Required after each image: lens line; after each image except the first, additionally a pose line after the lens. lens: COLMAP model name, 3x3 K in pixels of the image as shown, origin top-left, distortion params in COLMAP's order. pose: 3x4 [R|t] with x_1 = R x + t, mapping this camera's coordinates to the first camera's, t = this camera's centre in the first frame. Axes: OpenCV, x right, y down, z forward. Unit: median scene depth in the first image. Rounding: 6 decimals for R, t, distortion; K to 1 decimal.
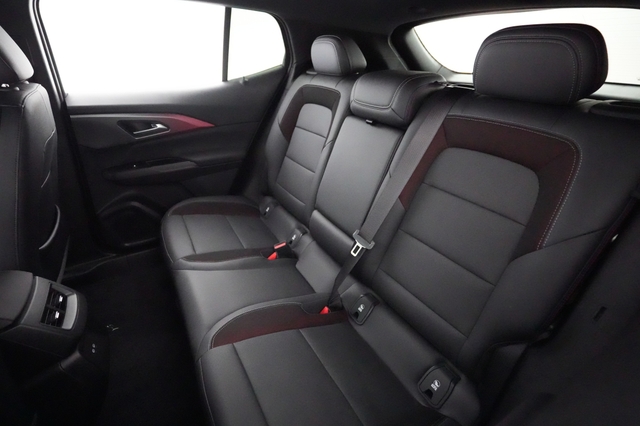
lens RADIAL K [[306.3, 0, 320.0], [0, 306.3, 213.0], [0, 0, 1]] dist [-0.001521, -0.000147]
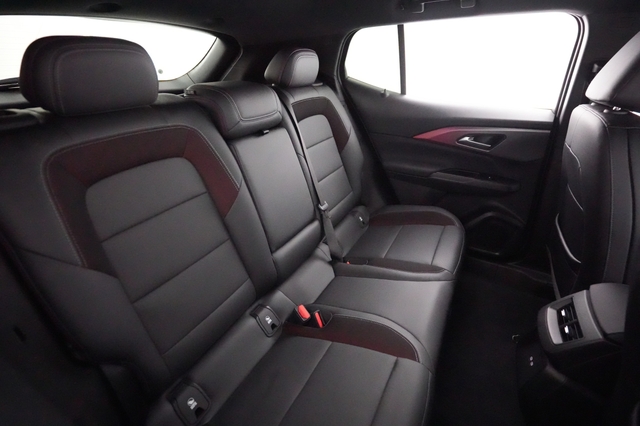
lens RADIAL K [[320.7, 0, 320.0], [0, 320.7, 213.0], [0, 0, 1]] dist [0.000997, -0.000165]
pose [[-0.534480, -0.366996, 0.761344, -0.832137], [0.378603, 0.701409, 0.603892, -0.666047], [-0.755640, 0.611015, -0.235943, 1.243133]]
